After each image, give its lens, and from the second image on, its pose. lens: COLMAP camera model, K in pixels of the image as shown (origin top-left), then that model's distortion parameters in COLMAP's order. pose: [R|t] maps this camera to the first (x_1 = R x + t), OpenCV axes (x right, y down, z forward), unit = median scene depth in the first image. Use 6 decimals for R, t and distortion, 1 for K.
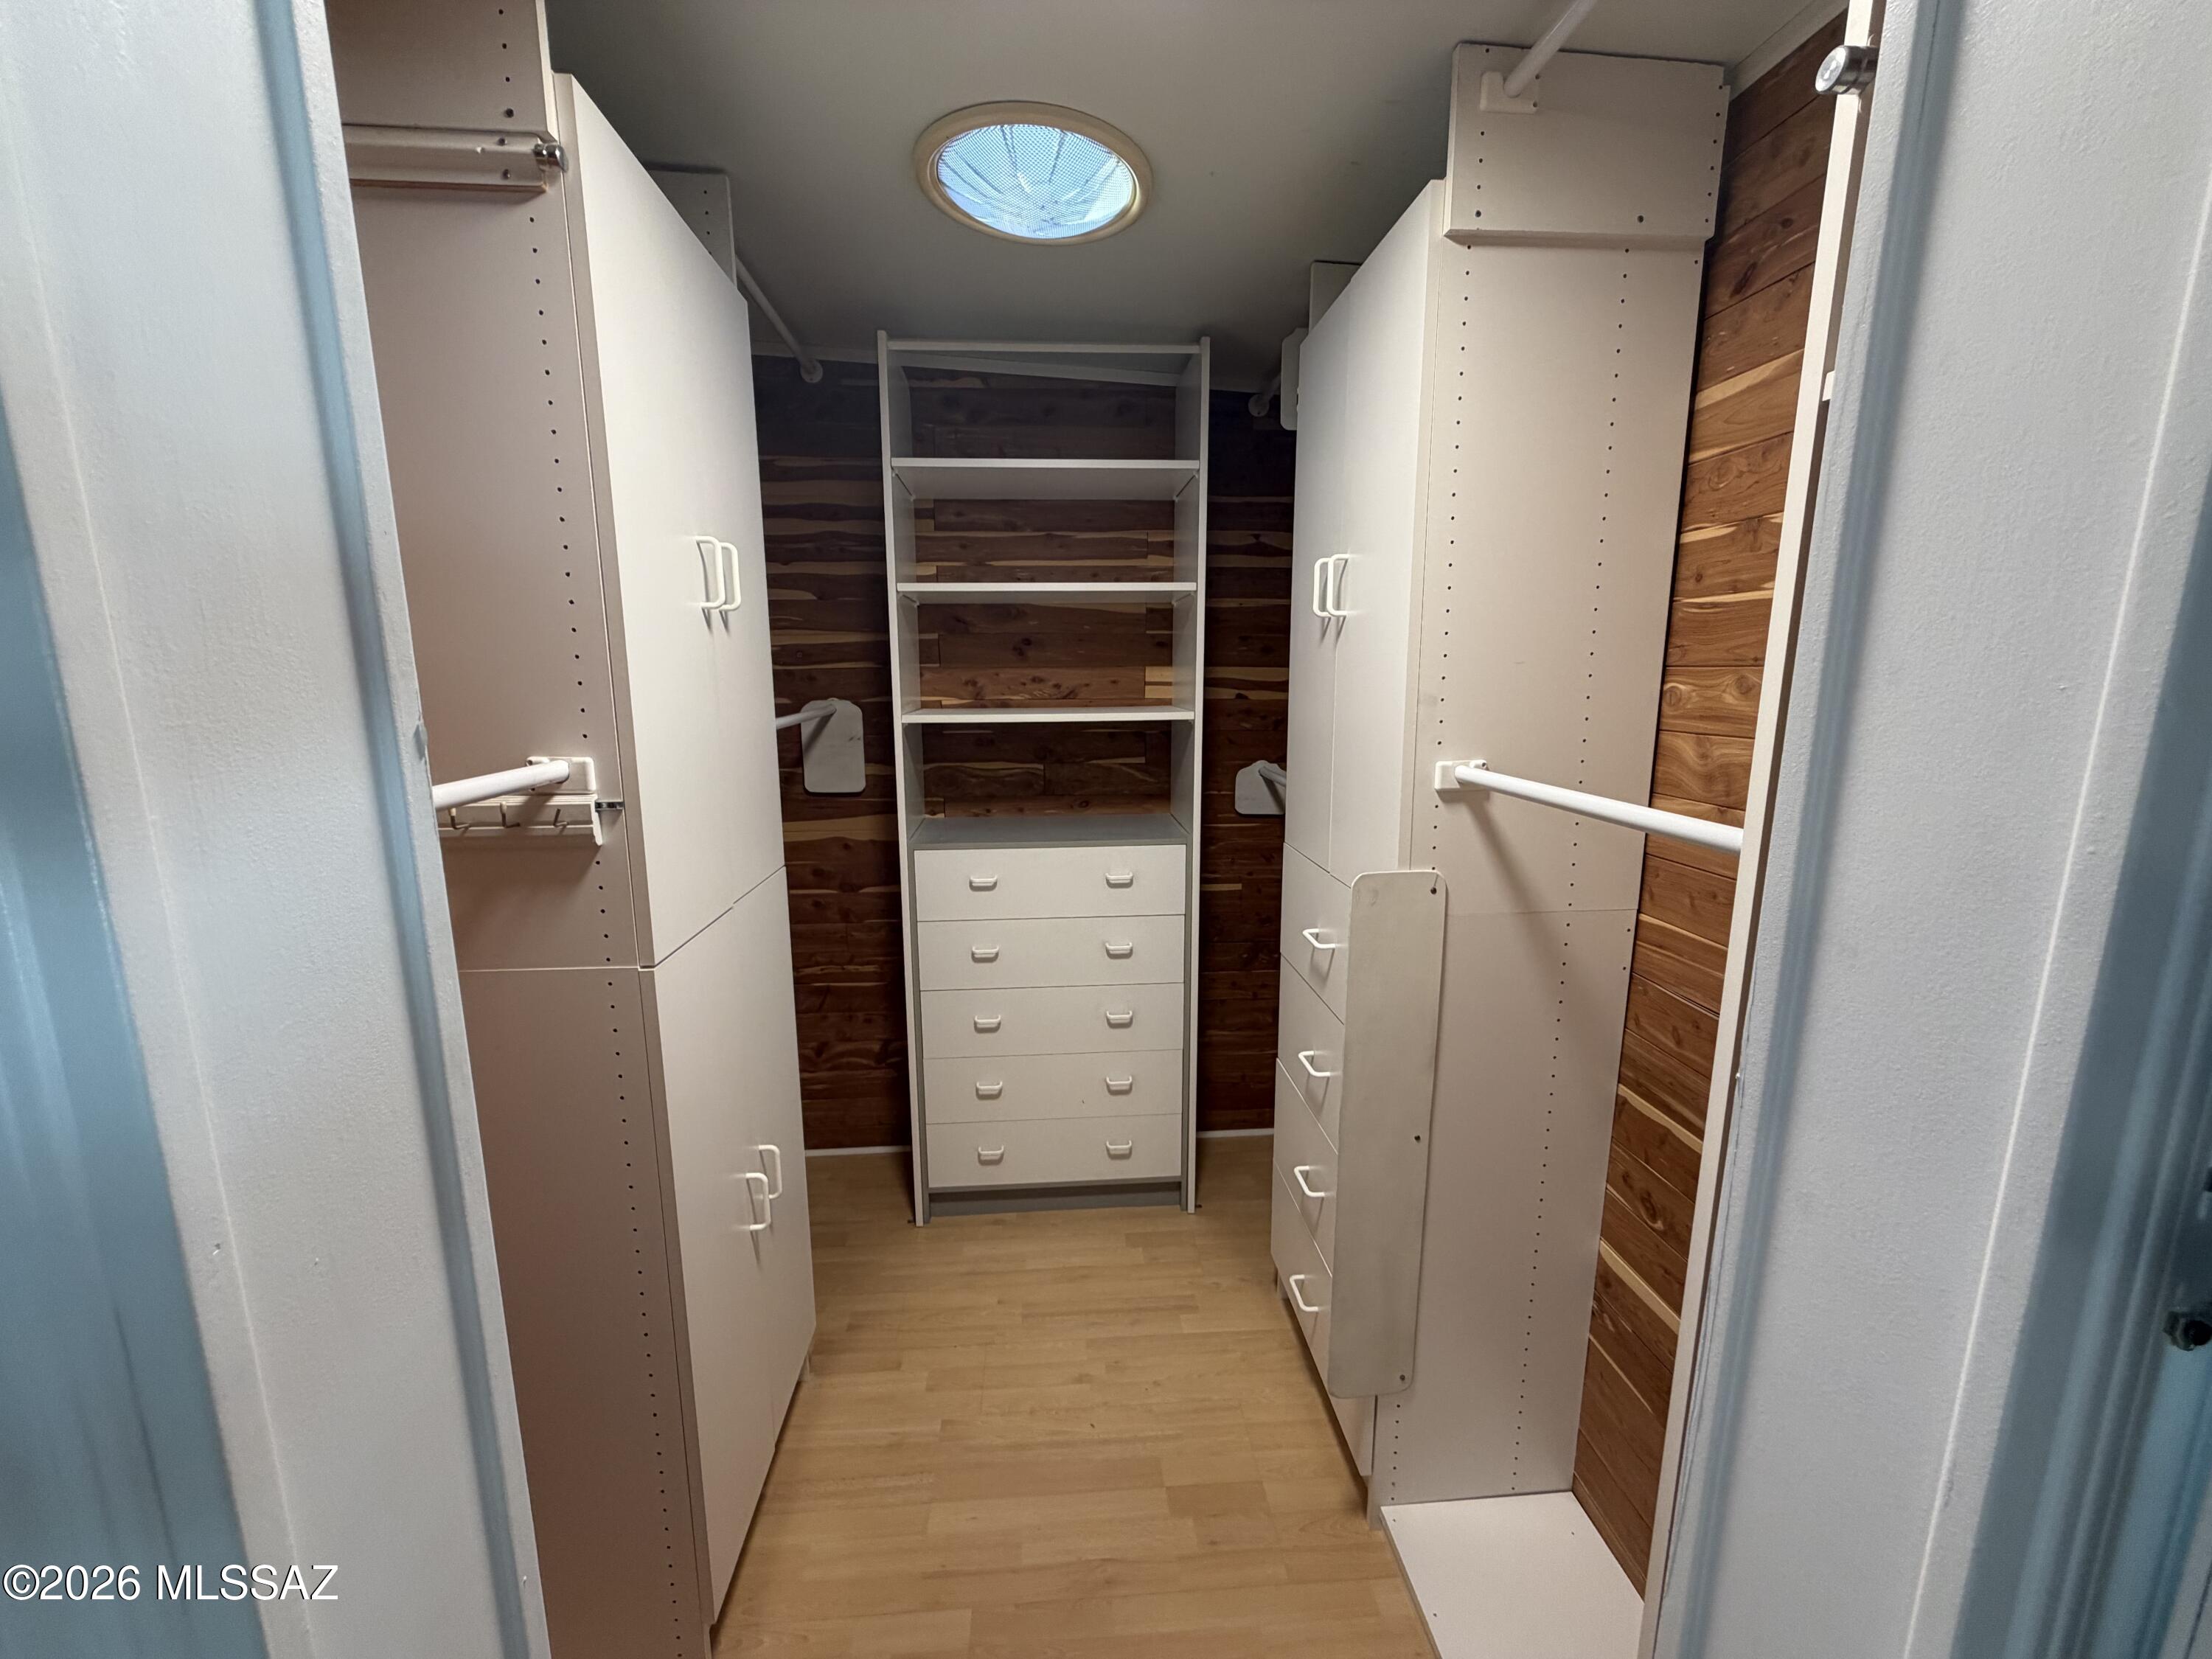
lens RADIAL K [[881.4, 0, 1098.3], [0, 881.4, 826.5], [0, 0, 1]] dist [0.002457, -0.003913]
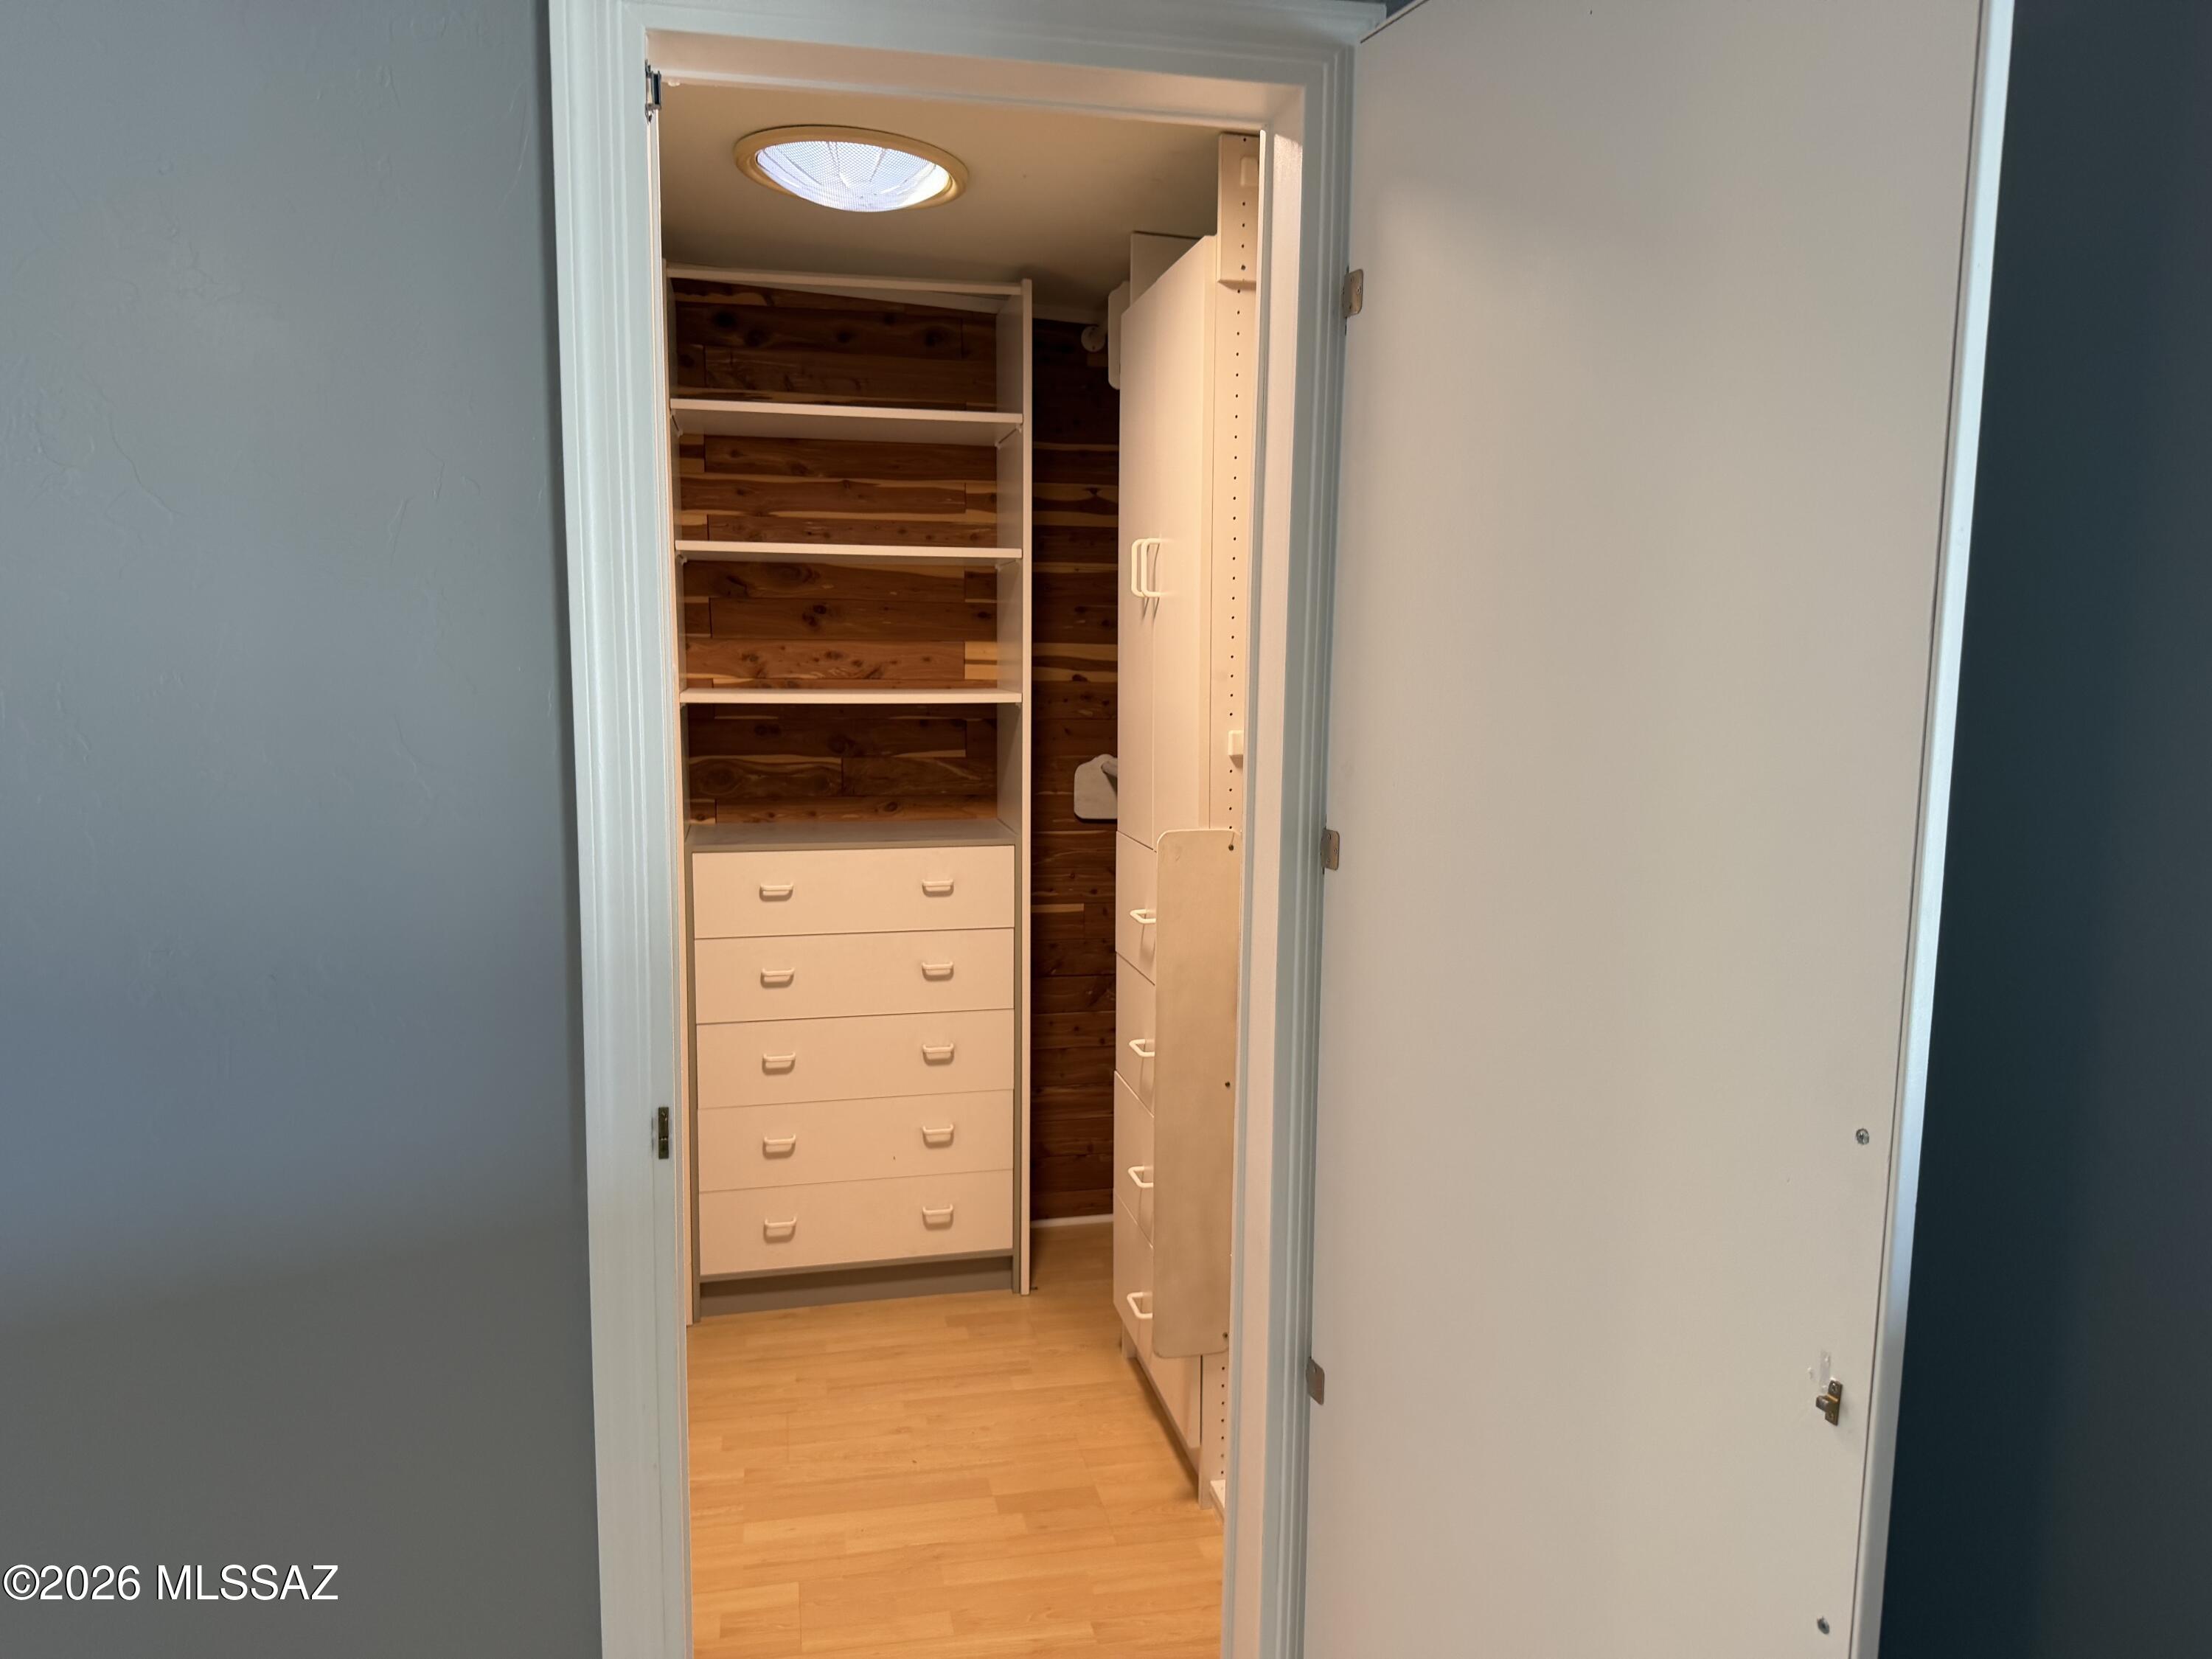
lens RADIAL K [[1537.9, 0, 1106.0], [0, 1537.9, 829.5], [0, 0, 1]] dist [0.165741, -0.296050]
pose [[0.989009, -0.006403, 0.147718, -0.034224], [0.014605, 0.998407, -0.054505, 0.086599], [-0.147134, 0.056063, 0.987526, -0.502110]]
